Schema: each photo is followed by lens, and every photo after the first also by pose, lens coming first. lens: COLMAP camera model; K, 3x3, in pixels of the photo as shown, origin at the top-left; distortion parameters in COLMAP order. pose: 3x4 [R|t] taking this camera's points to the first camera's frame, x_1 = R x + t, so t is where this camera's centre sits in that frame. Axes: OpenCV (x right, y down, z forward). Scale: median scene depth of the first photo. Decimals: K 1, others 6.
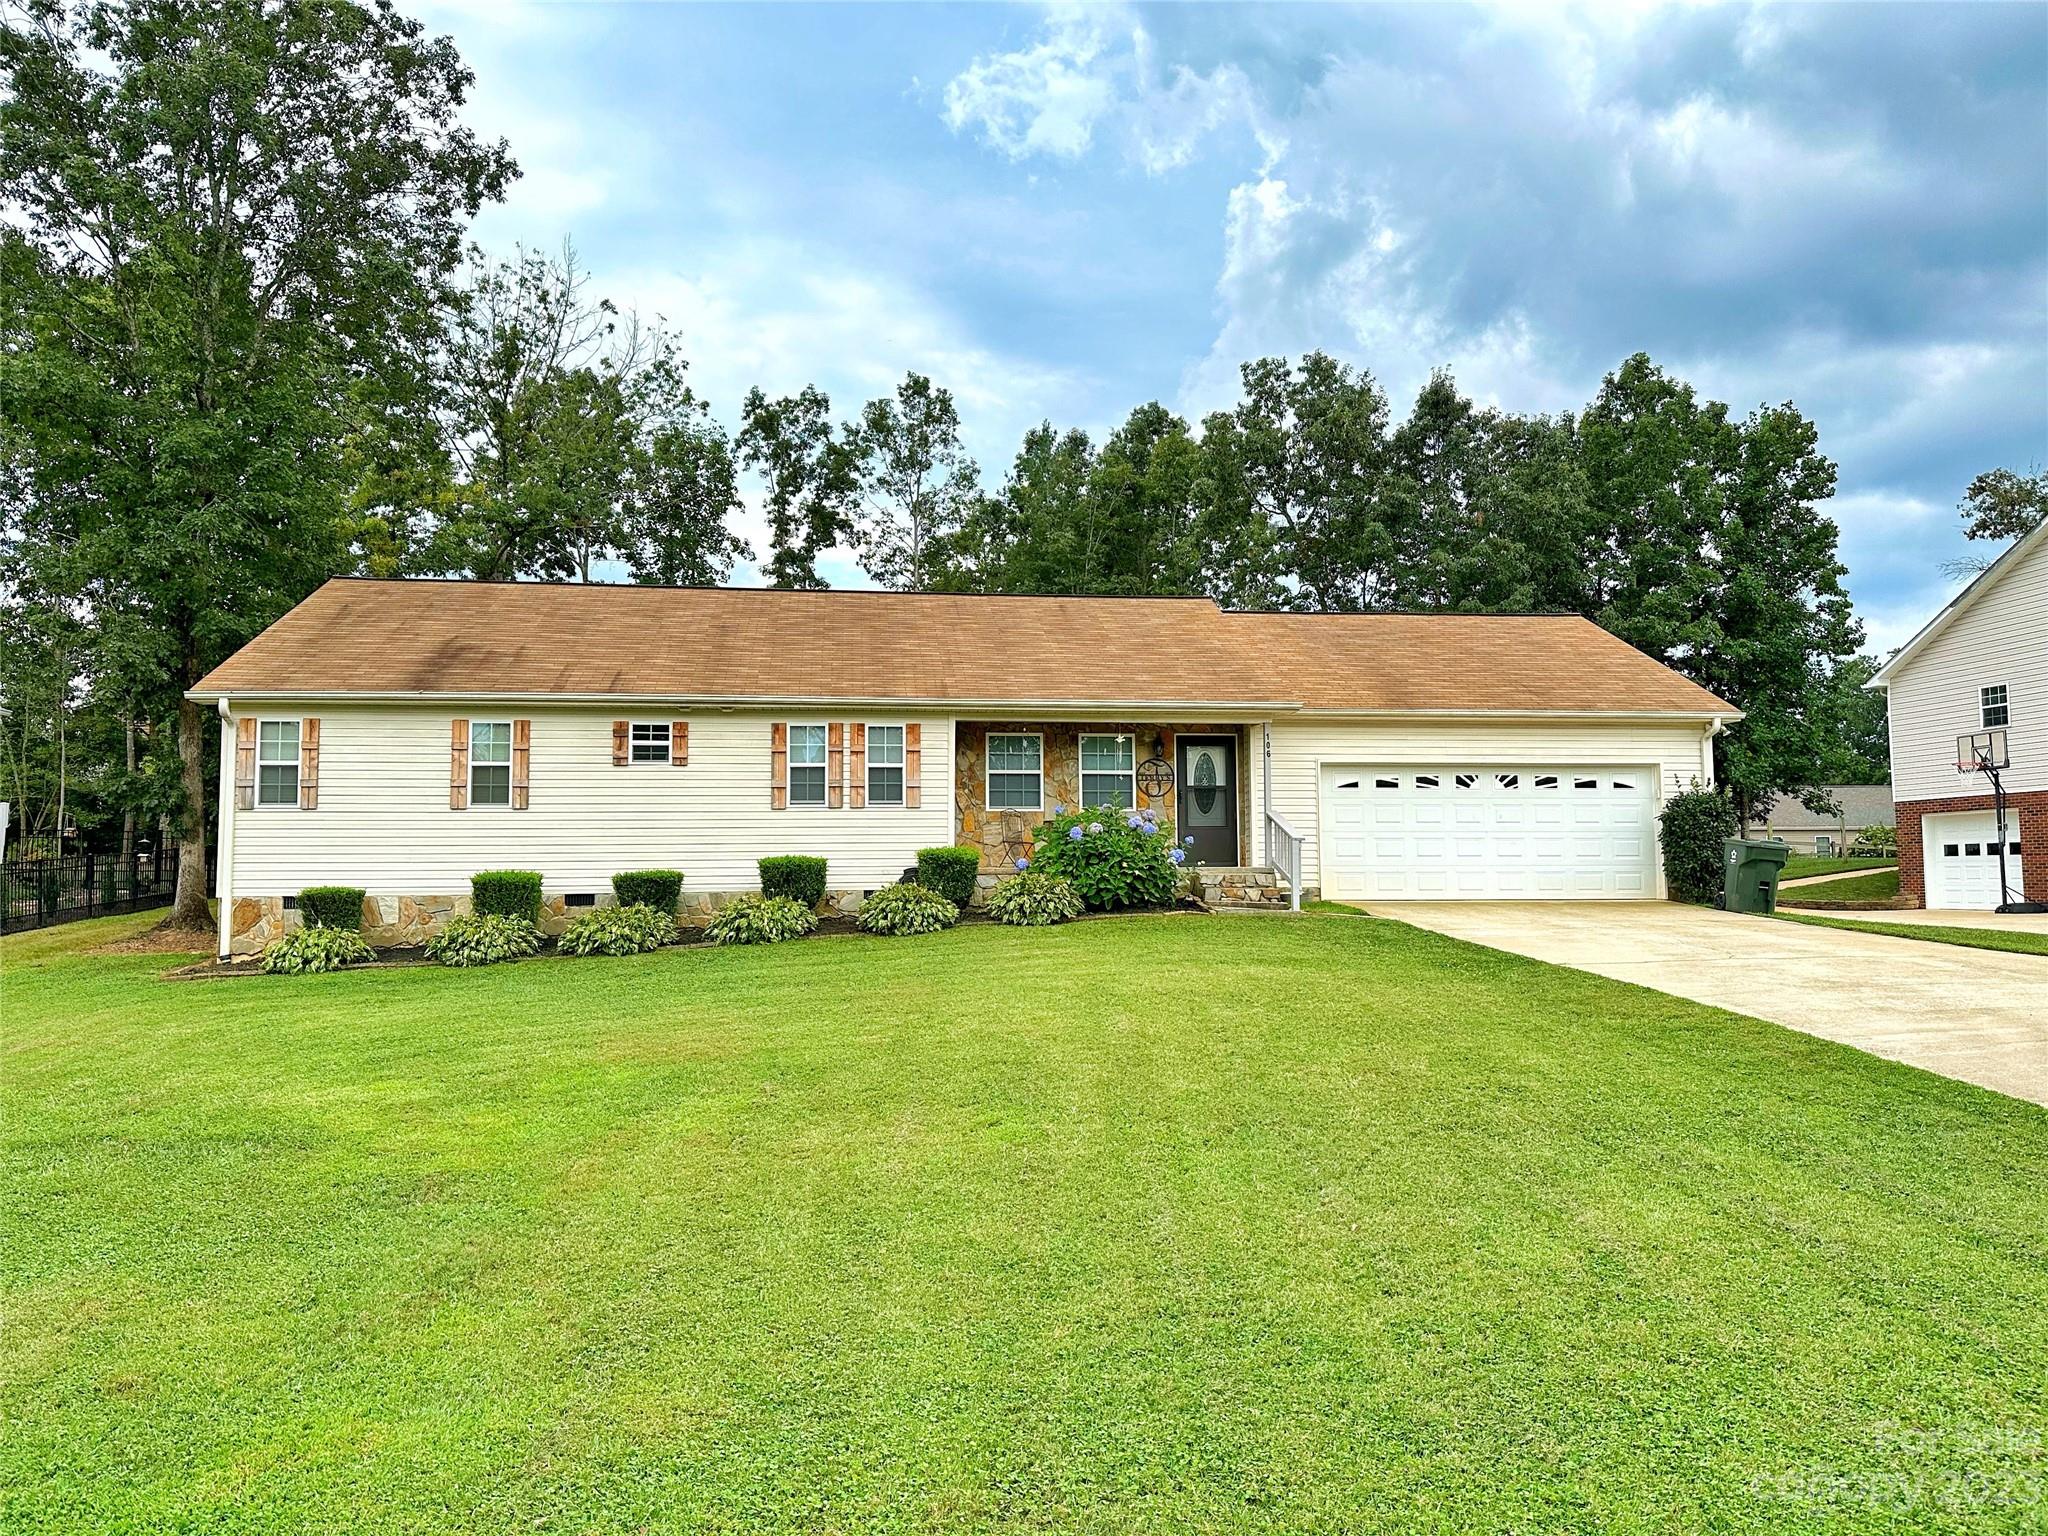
lens RADIAL K [[1412.3, 0, 1024.0], [0, 1412.3, 768.0], [0, 0, 1]] dist [0.104108, -0.148377]
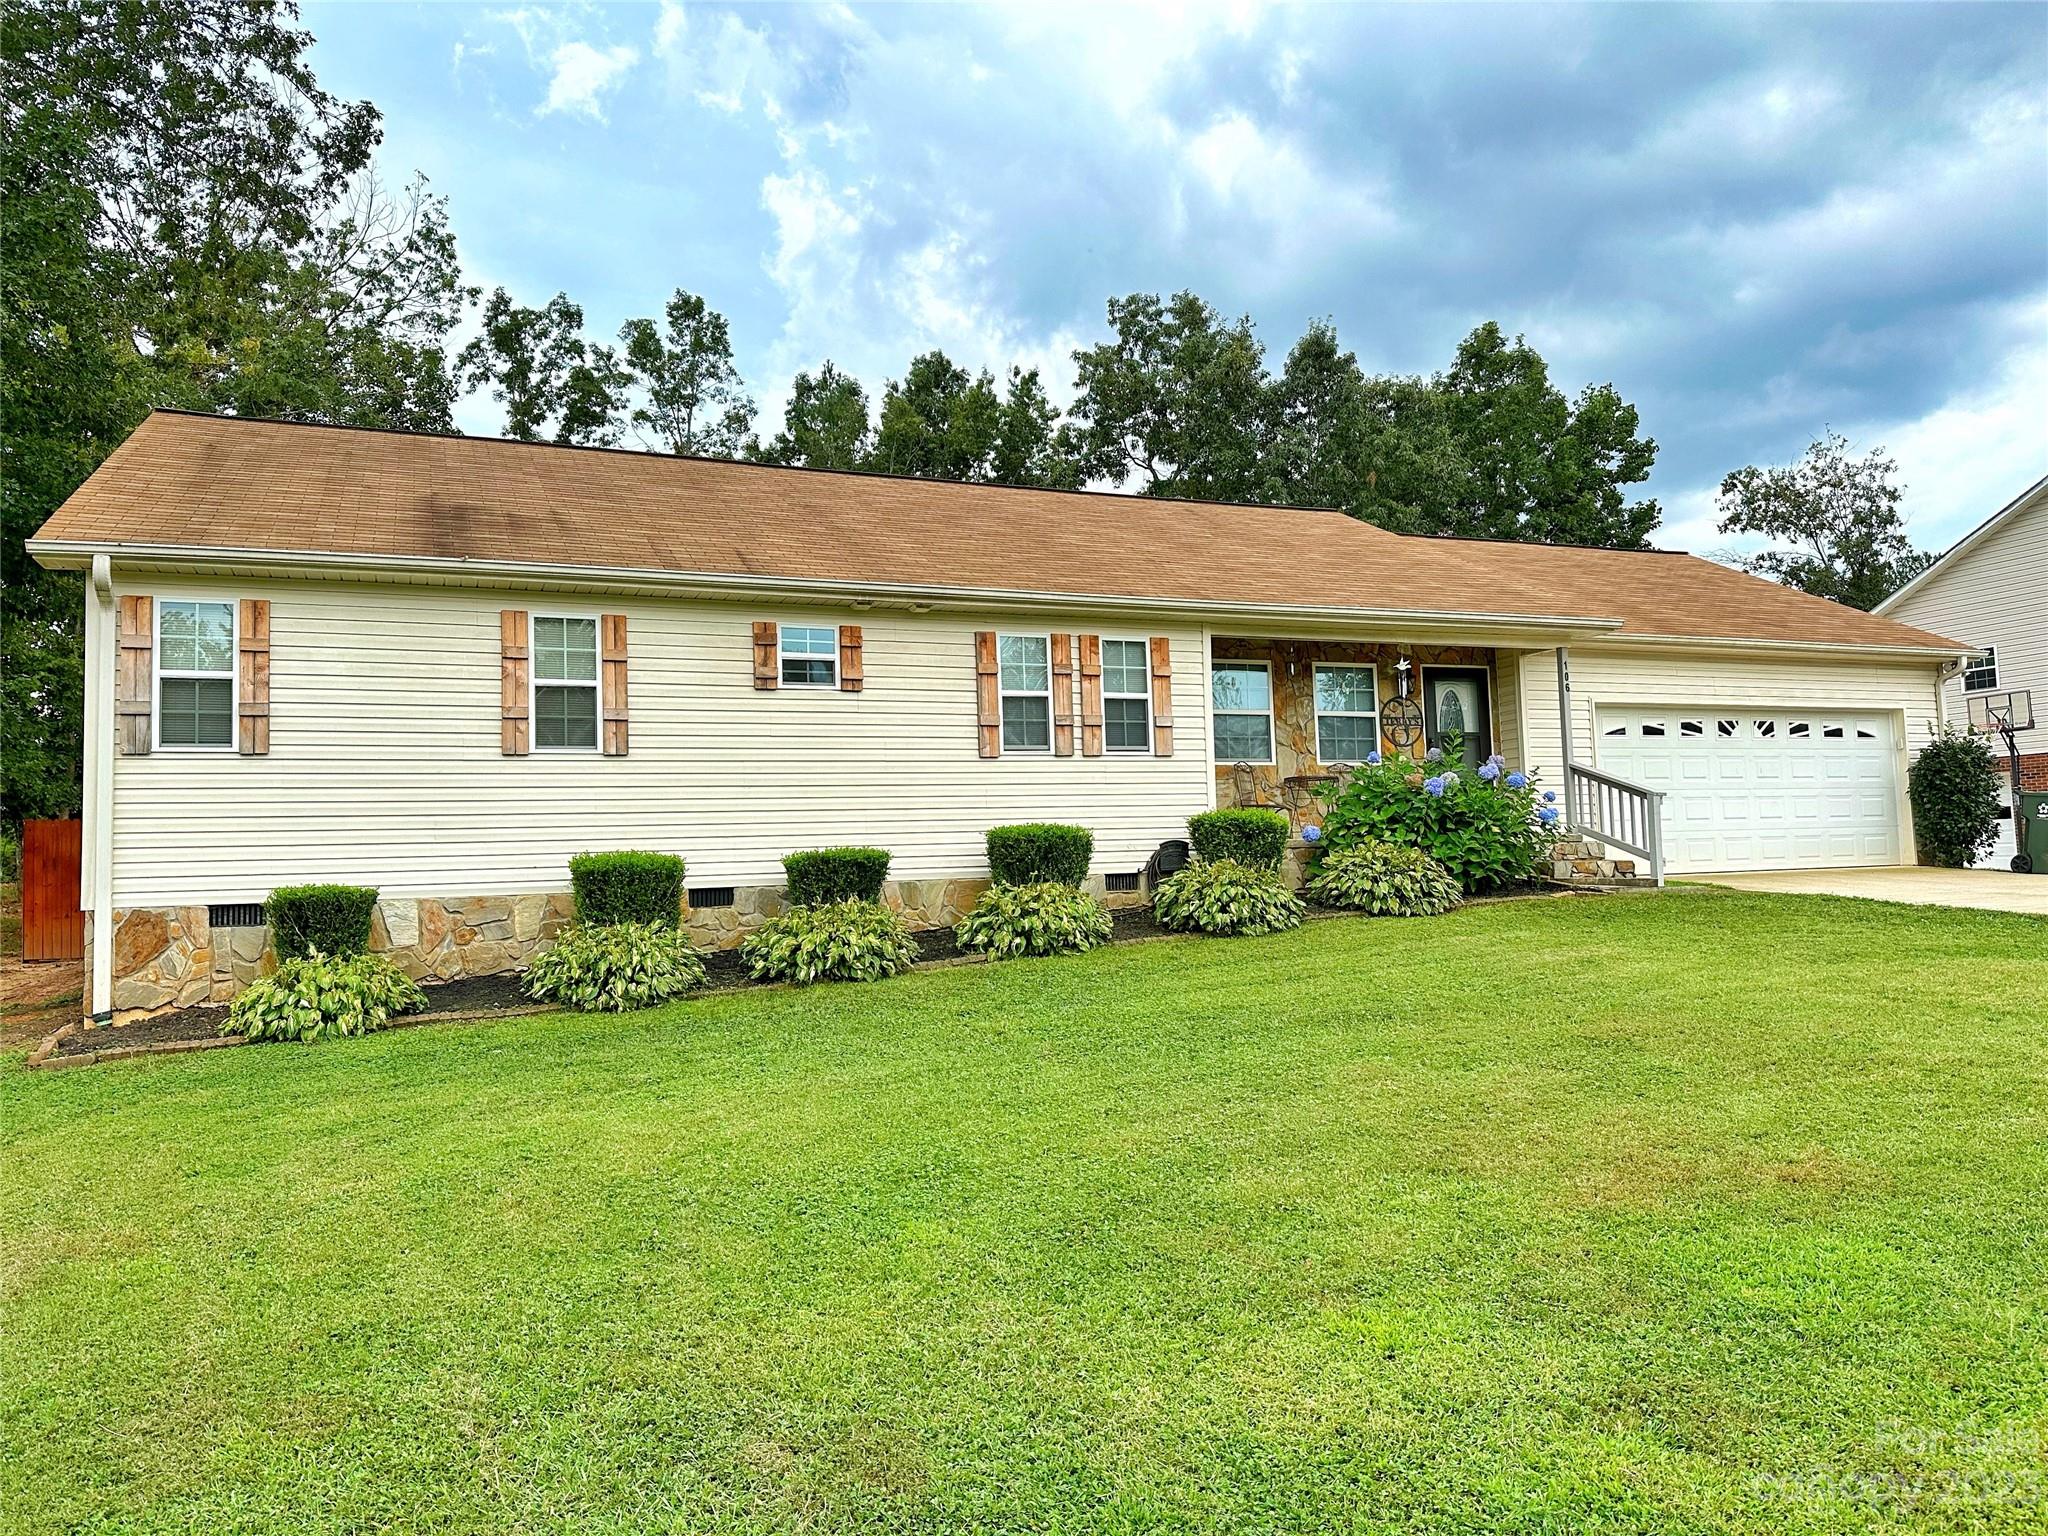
lens RADIAL K [[1412.3, 0, 1024.0], [0, 1412.3, 768.0], [0, 0, 1]] dist [0.104108, -0.148377]
pose [[0.962995, -0.004153, 0.269486, -0.315249], [0.004522, 0.999989, -0.000746, 0.032082], [-0.269480, 0.001937, 0.963004, 0.315284]]
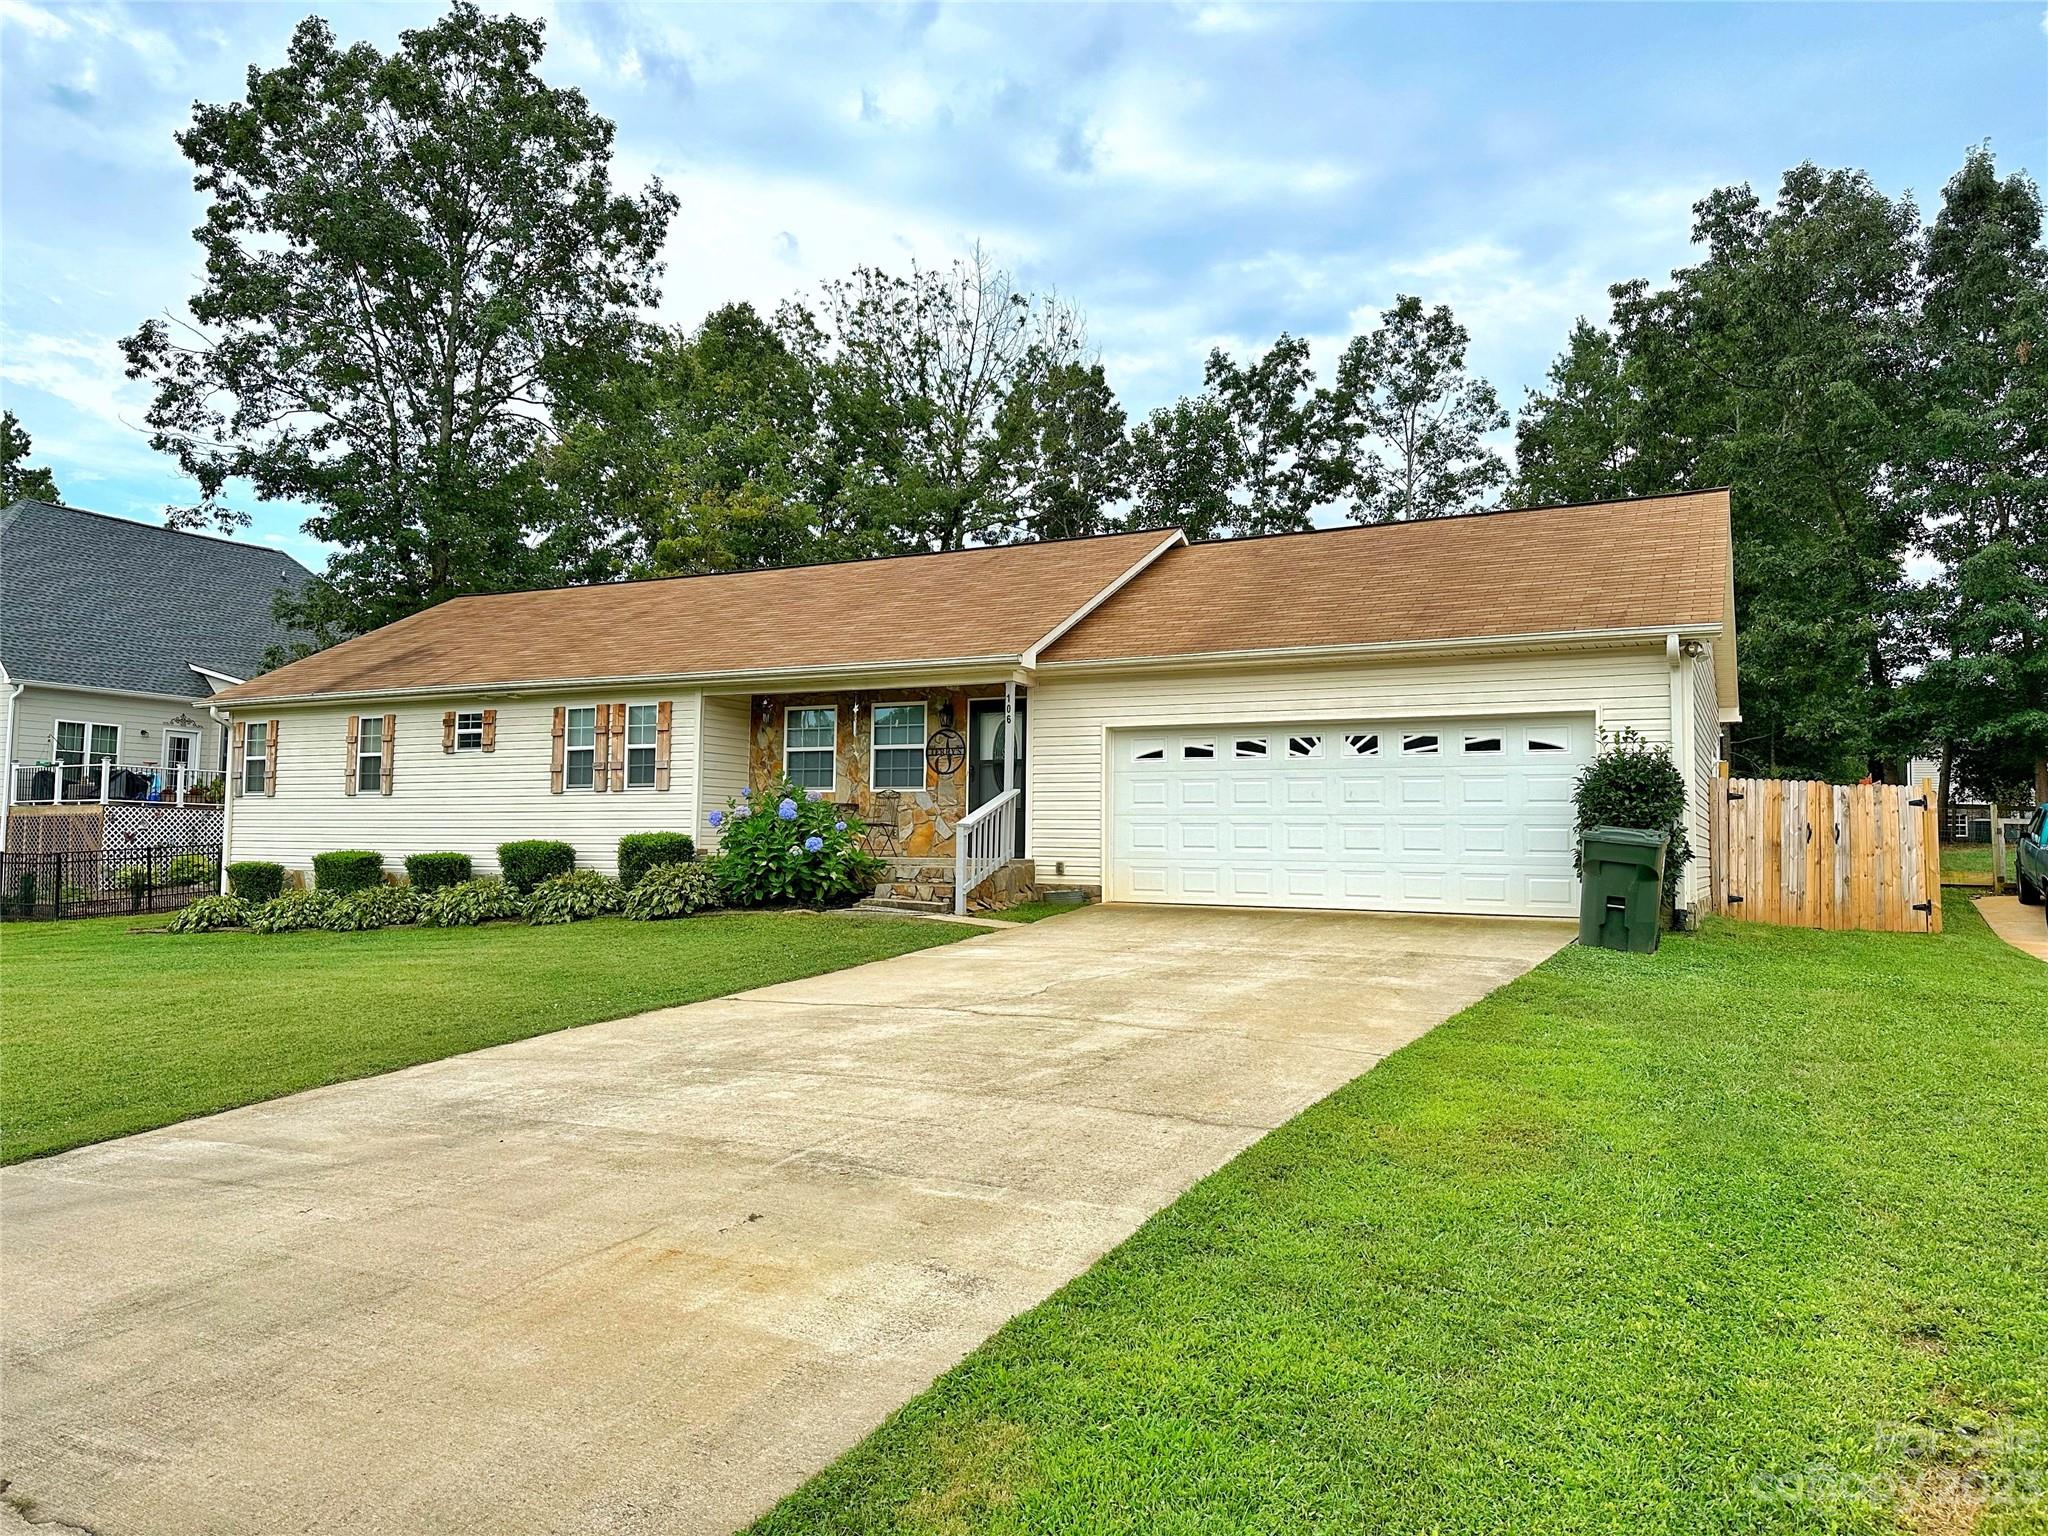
lens RADIAL K [[1412.3, 0, 1024.0], [0, 1412.3, 768.0], [0, 0, 1]] dist [0.104108, -0.148377]
pose [[0.829000, -0.017681, -0.558968, 0.614705], [0.027830, 0.999566, 0.009656, 0.009917], [0.558555, -0.023561, 0.829133, 0.320182]]
